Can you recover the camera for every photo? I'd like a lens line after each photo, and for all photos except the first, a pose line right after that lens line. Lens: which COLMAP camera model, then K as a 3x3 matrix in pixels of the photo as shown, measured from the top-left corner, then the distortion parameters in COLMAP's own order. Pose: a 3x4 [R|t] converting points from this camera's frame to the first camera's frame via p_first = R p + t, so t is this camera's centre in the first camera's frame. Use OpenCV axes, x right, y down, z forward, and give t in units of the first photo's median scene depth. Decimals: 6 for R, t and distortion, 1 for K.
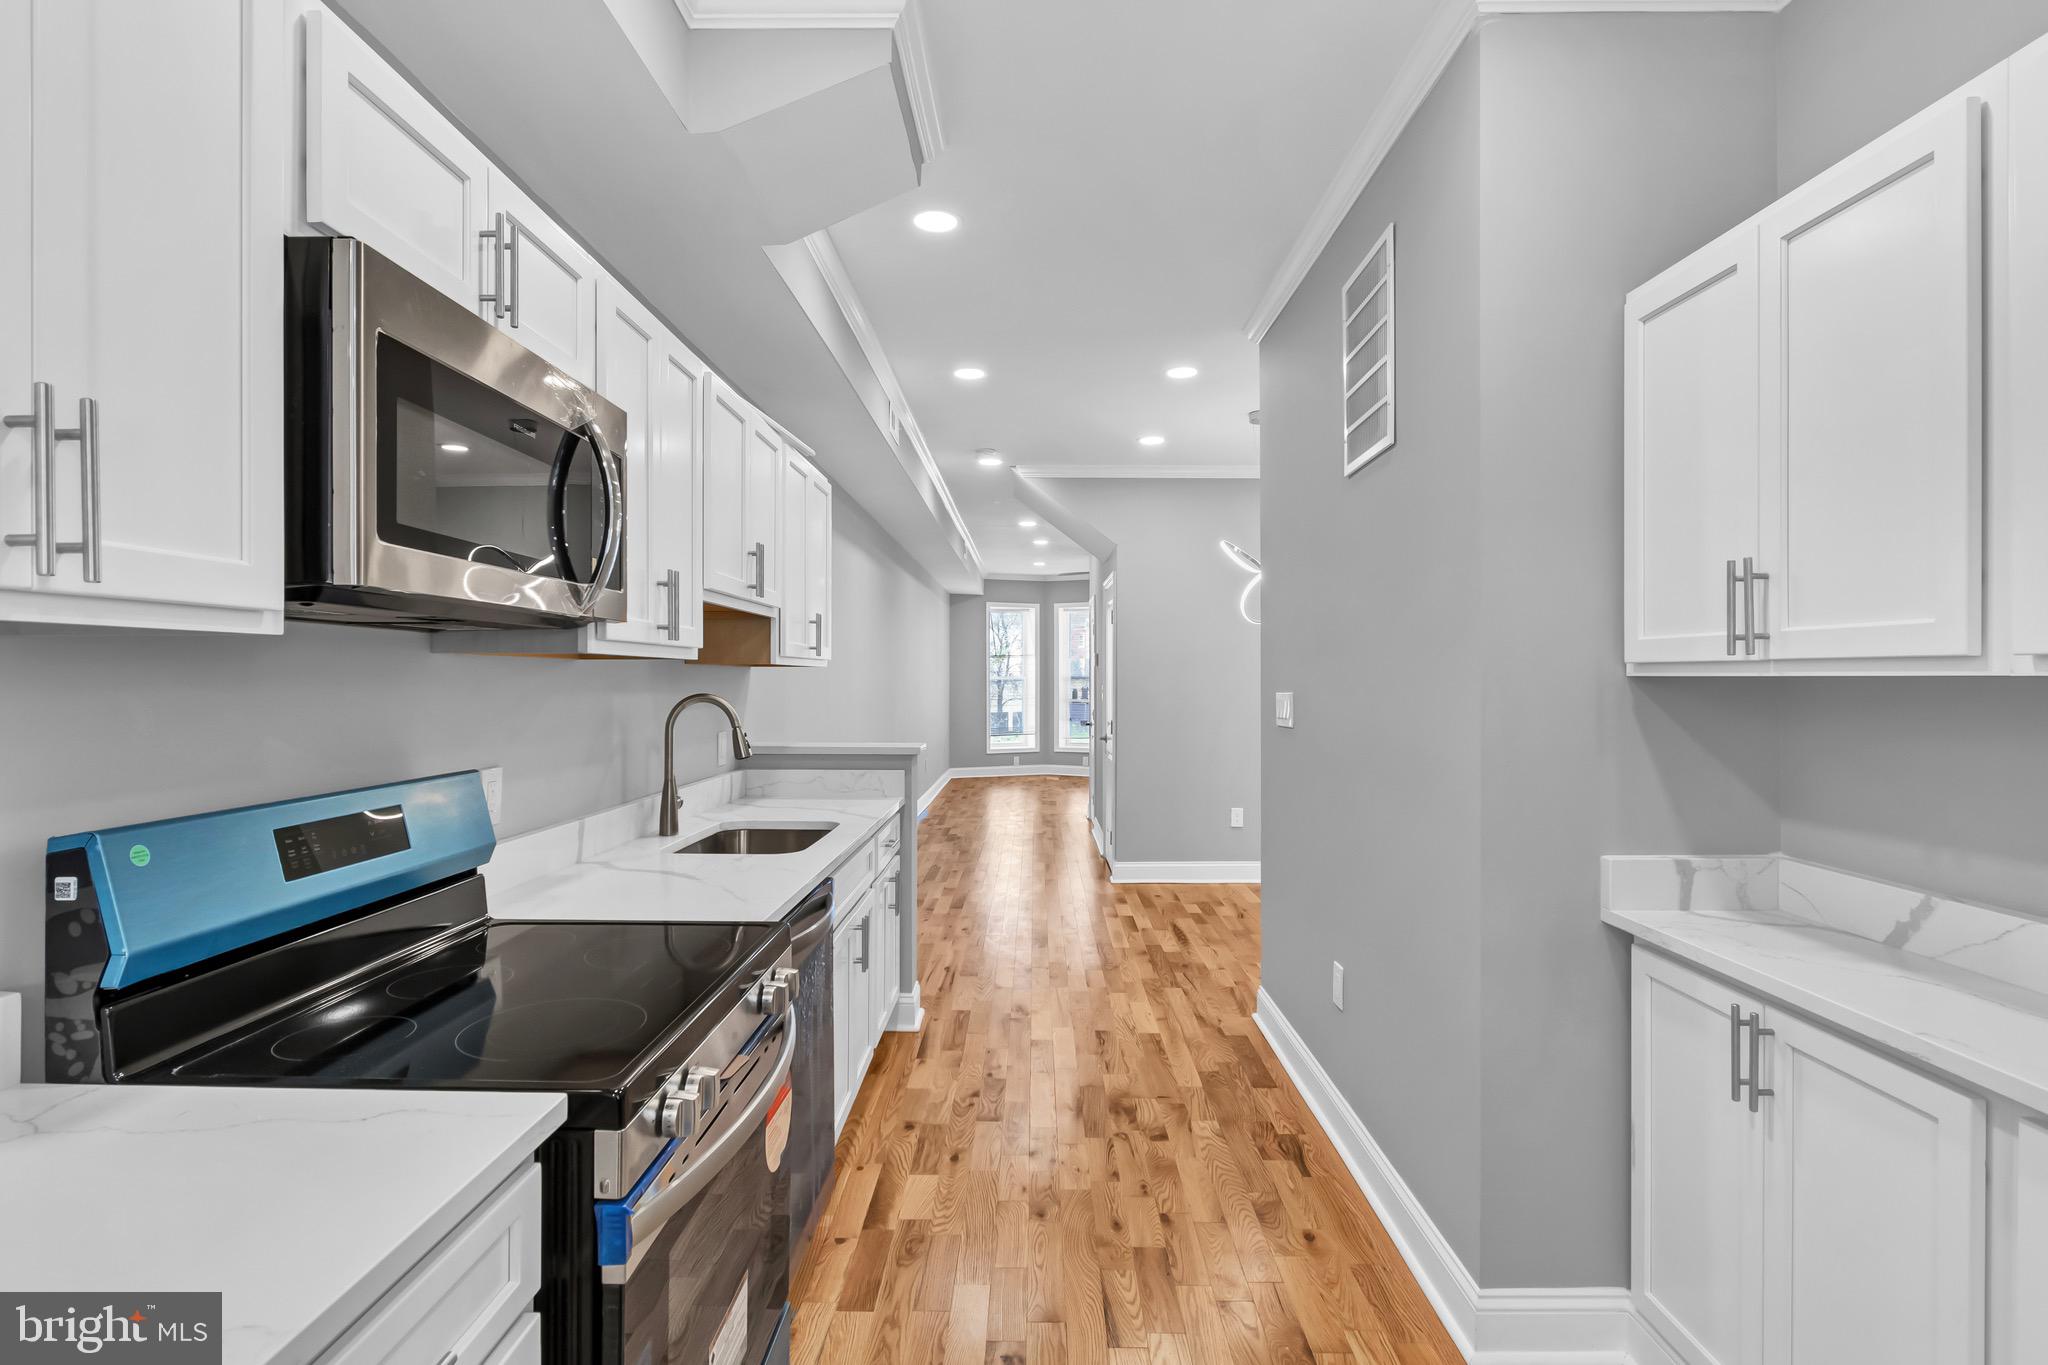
lens RADIAL K [[1003.0, 0, 1024.0], [0, 1003.0, 679.3], [0, 0, 1]] dist [-0.005696, -0.000045]
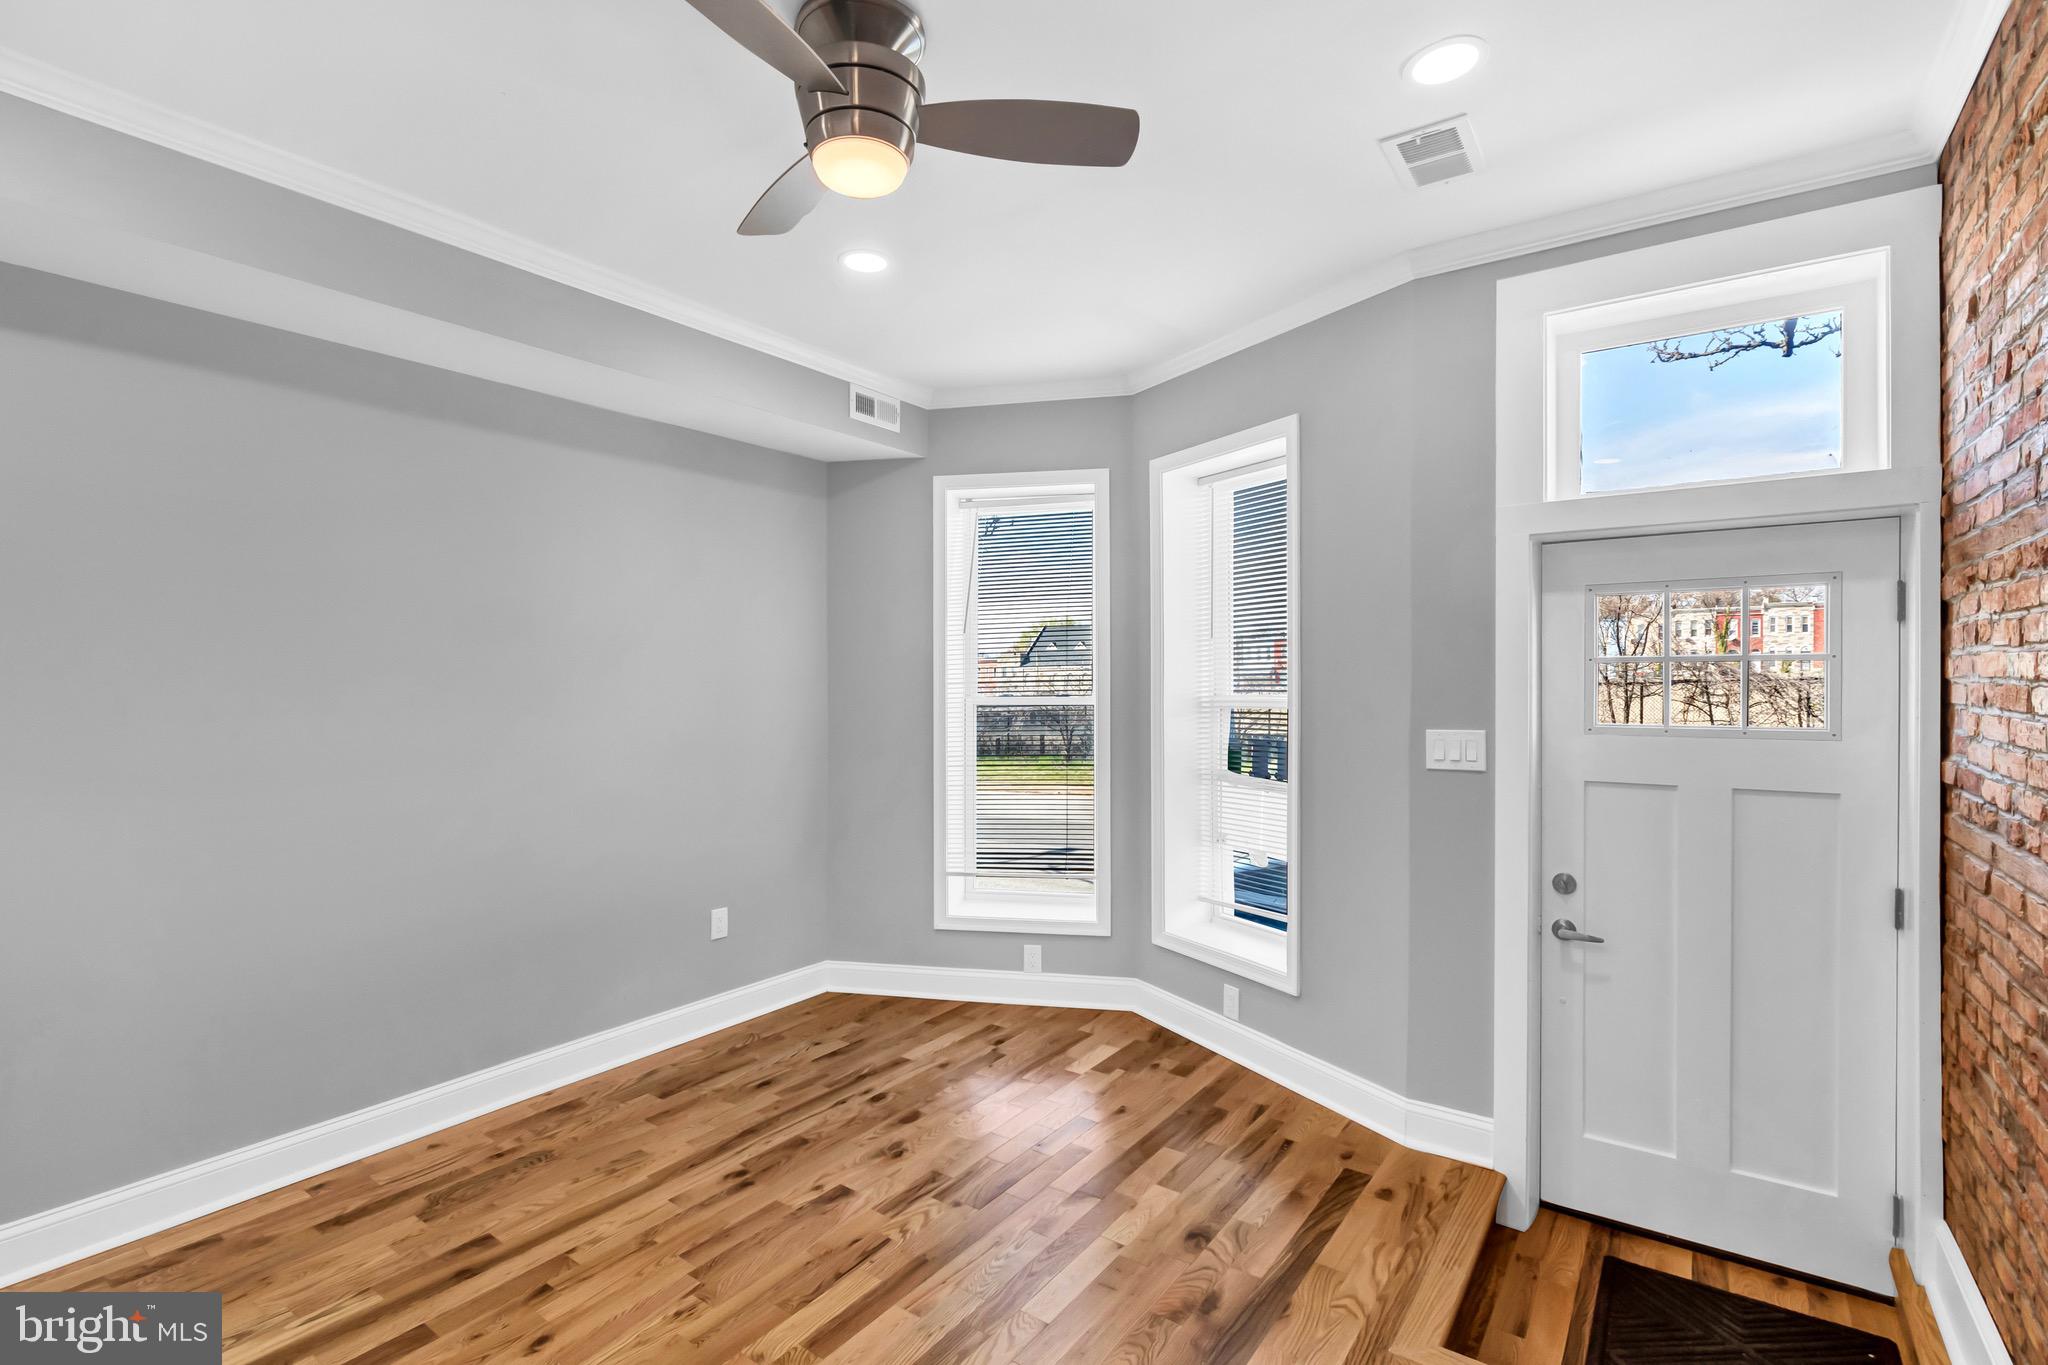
lens RADIAL K [[960.0, 0, 1022.2], [0, 960.0, 678.3], [0, 0, 1]] dist [-0.004759, 0.000678]
pose [[0.825057, -0.002849, -0.565043, 0.672609], [-0.003473, 0.999943, -0.010112, -0.027224], [0.565039, 0.010305, 0.825000, 2.964866]]
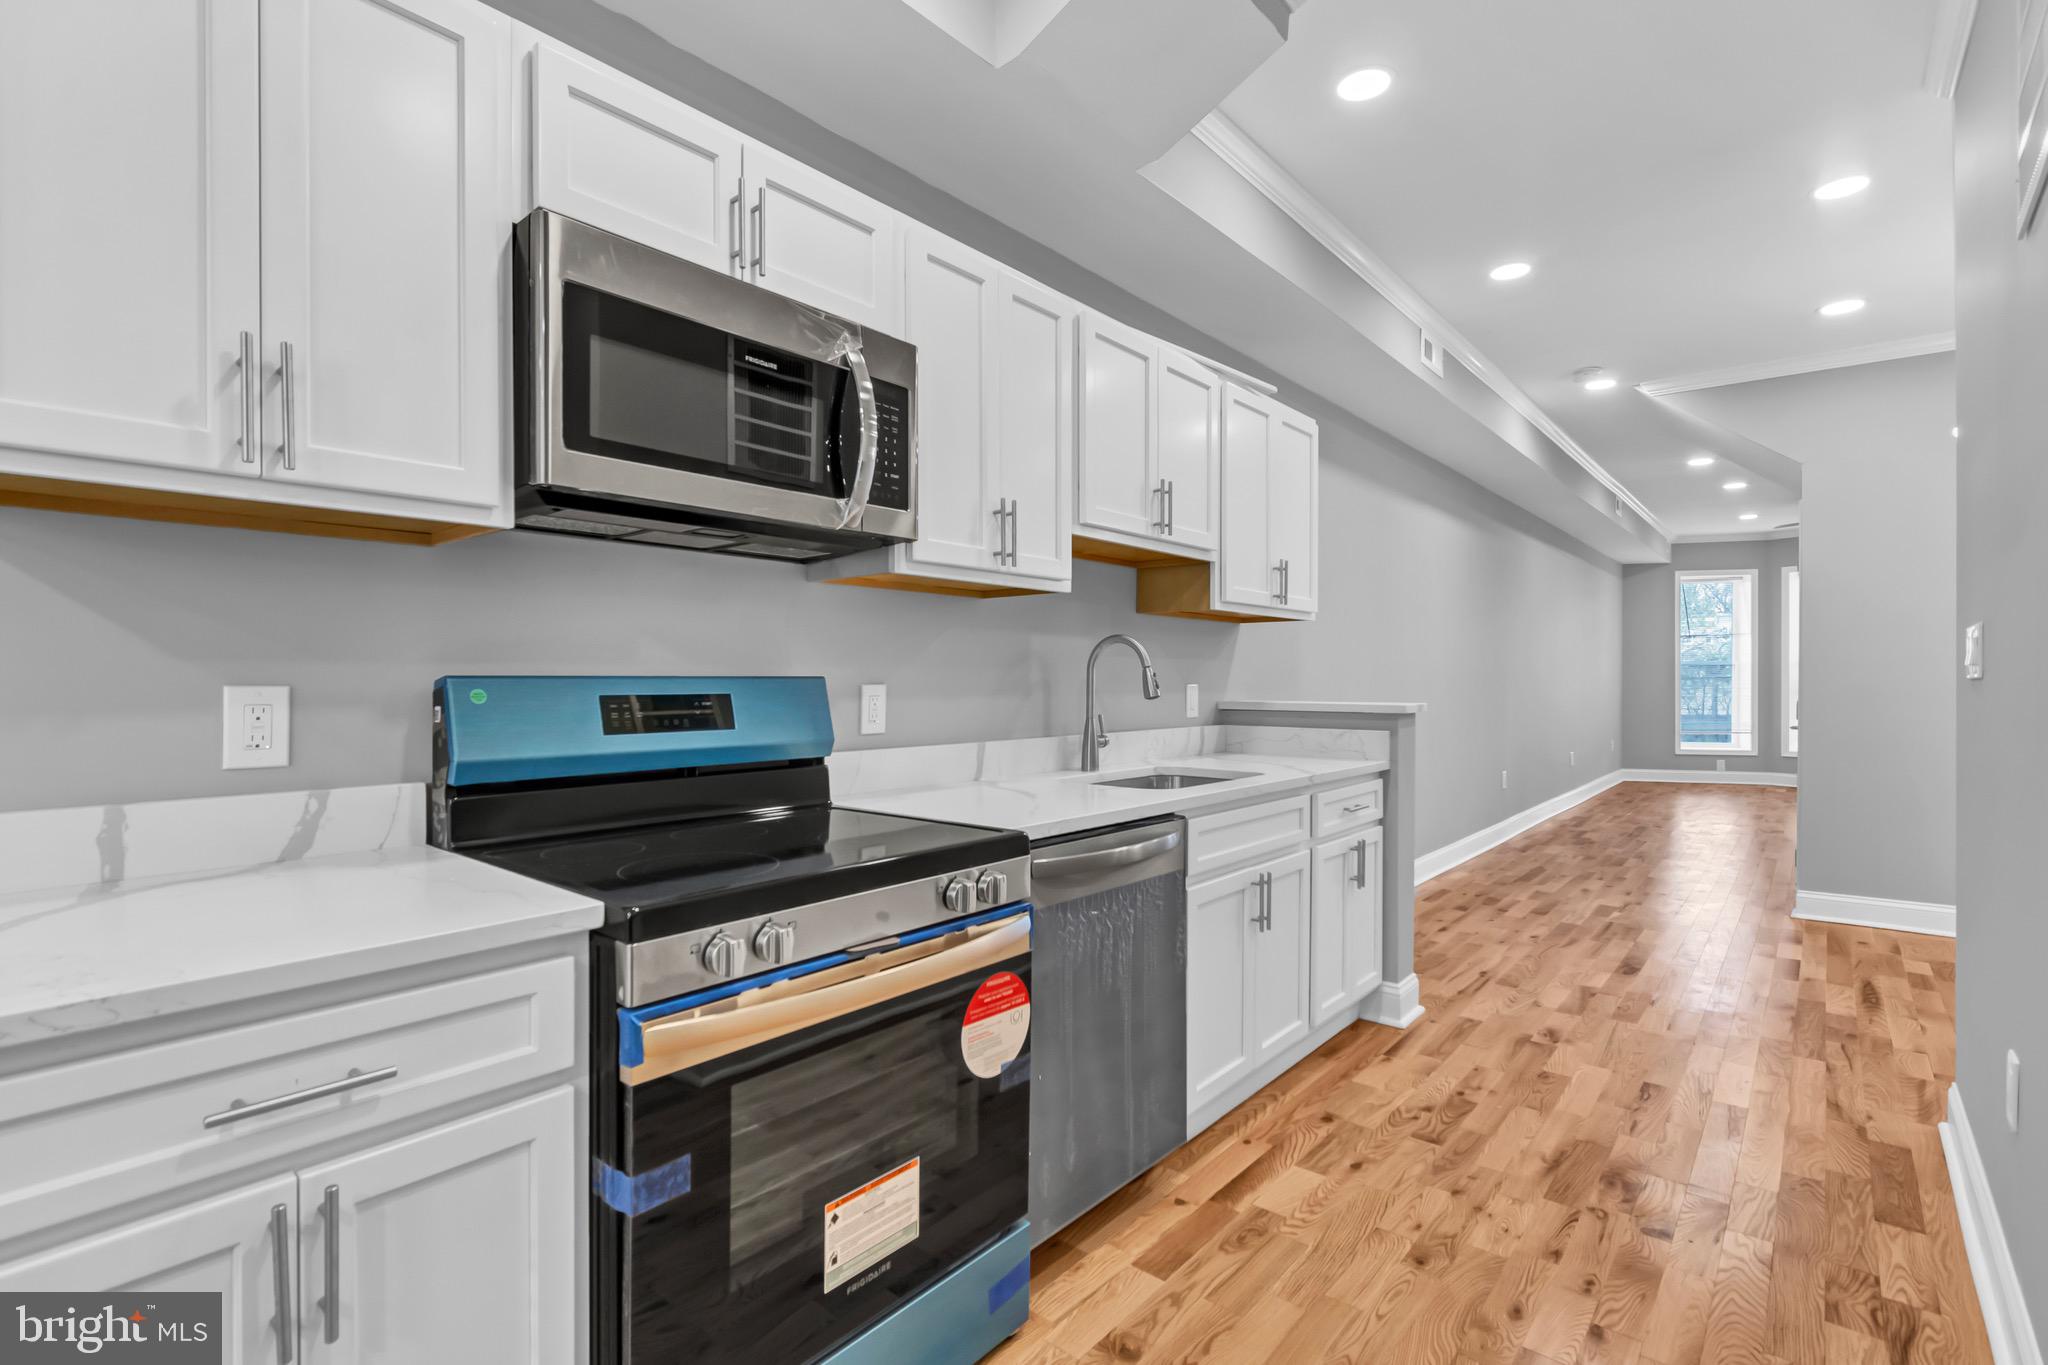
lens RADIAL K [[960.0, 0, 1004.8], [0, 960.0, 685.3], [0, 0, 1]] dist [-0.004759, 0.000678]
pose [[0.766109, 0.004571, -0.642695, 0.186866], [-0.000914, 0.999981, 0.006022, 0.050921], [0.642710, -0.004026, 0.766099, 0.147803]]
